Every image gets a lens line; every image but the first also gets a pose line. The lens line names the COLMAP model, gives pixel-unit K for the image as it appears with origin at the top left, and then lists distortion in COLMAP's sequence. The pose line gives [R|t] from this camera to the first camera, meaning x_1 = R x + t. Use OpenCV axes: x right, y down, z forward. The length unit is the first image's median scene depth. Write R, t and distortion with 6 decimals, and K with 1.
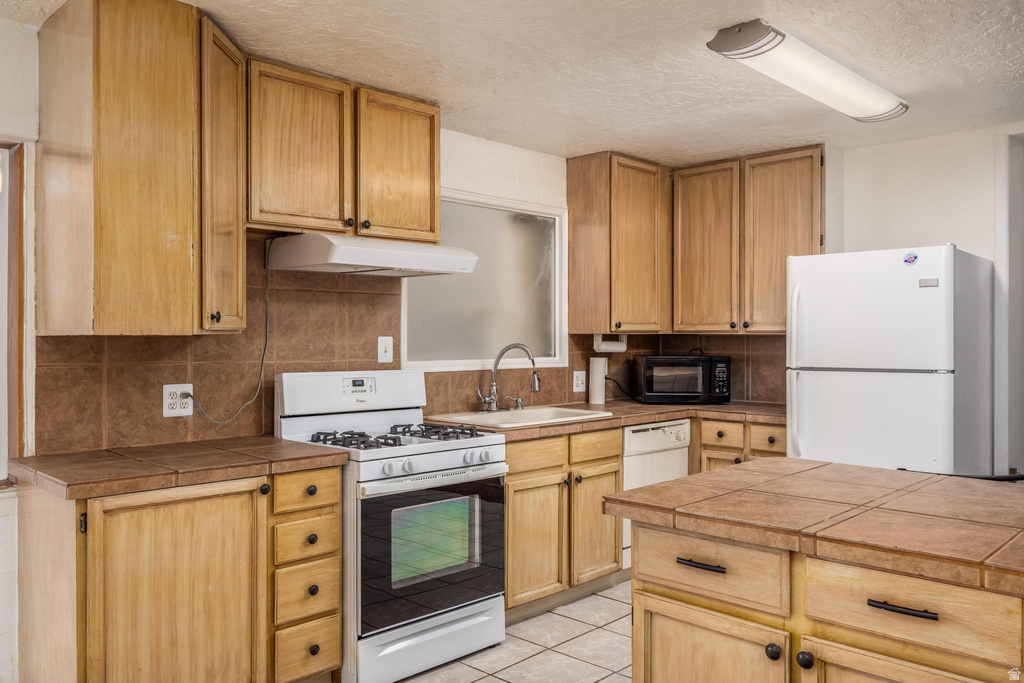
lens RADIAL K [[795.0, 0, 519.8], [0, 795.0, 340.9], [0, 0, 1]] dist [-0.000509, -0.002764]
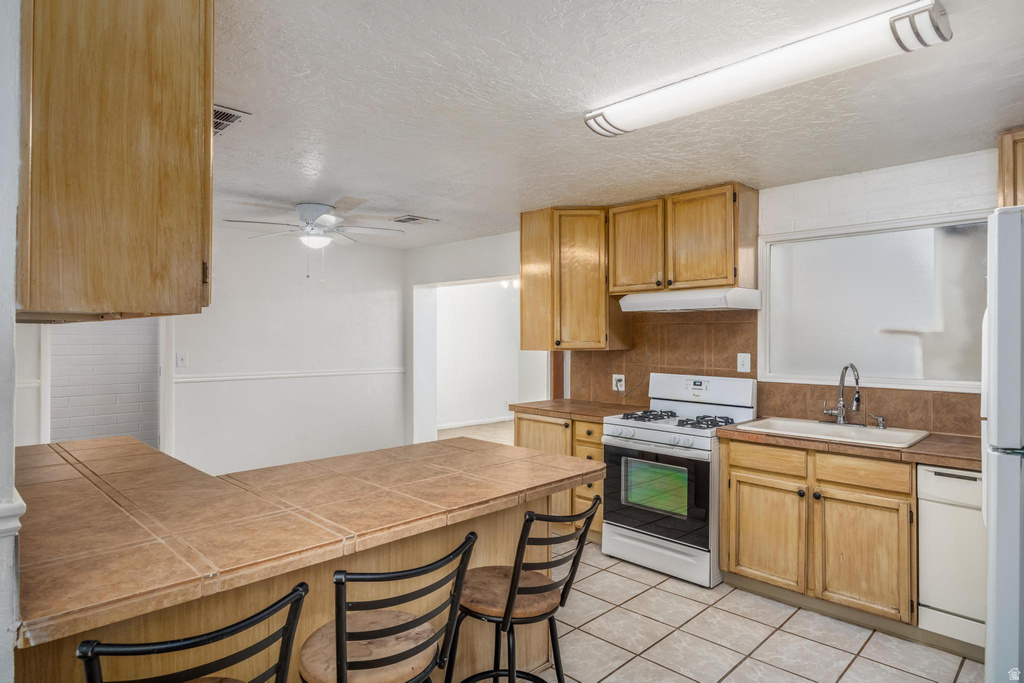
lens RADIAL K [[581.9, 0, 515.0], [0, 581.9, 335.3], [0, 0, 1]] dist [-0.004019, -0.000585]
pose [[-0.013566, -0.004384, -0.999898, 0.950756], [-0.007492, 0.999963, -0.004282, -0.033267], [0.999880, 0.007434, -0.013599, 0.694570]]
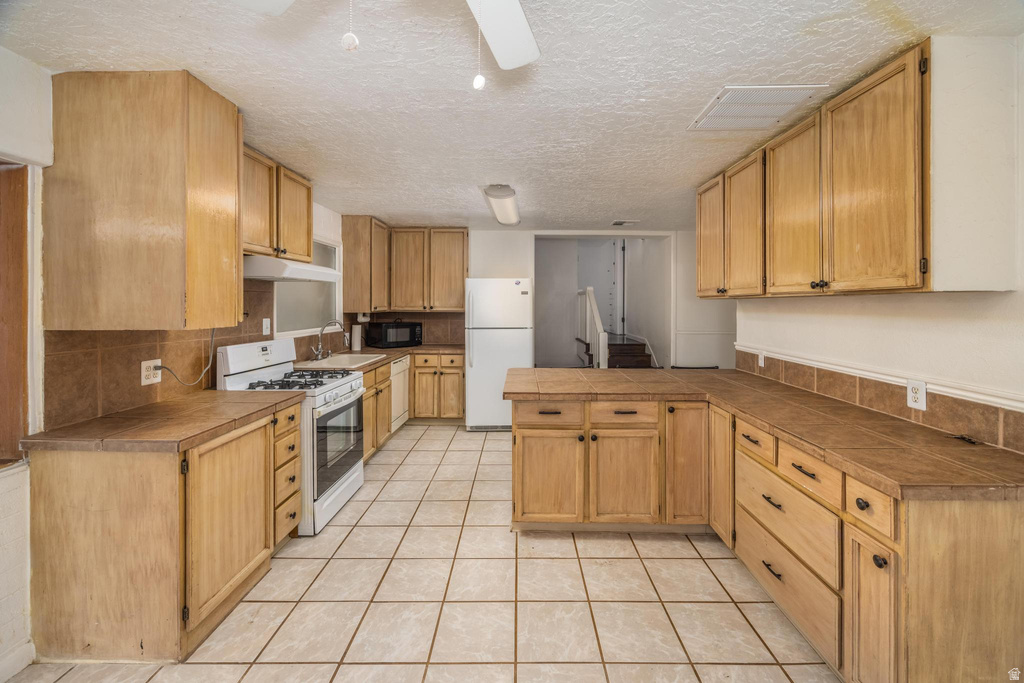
lens RADIAL K [[420.9, 0, 519.2], [0, 420.9, 309.0], [0, 0, 1]] dist [-0.000928, -0.000014]
pose [[0.727994, -0.006652, 0.685551, -0.425086], [0.001605, 0.999967, 0.007999, -0.034223], [-0.685581, -0.004723, 0.727981, 0.046815]]
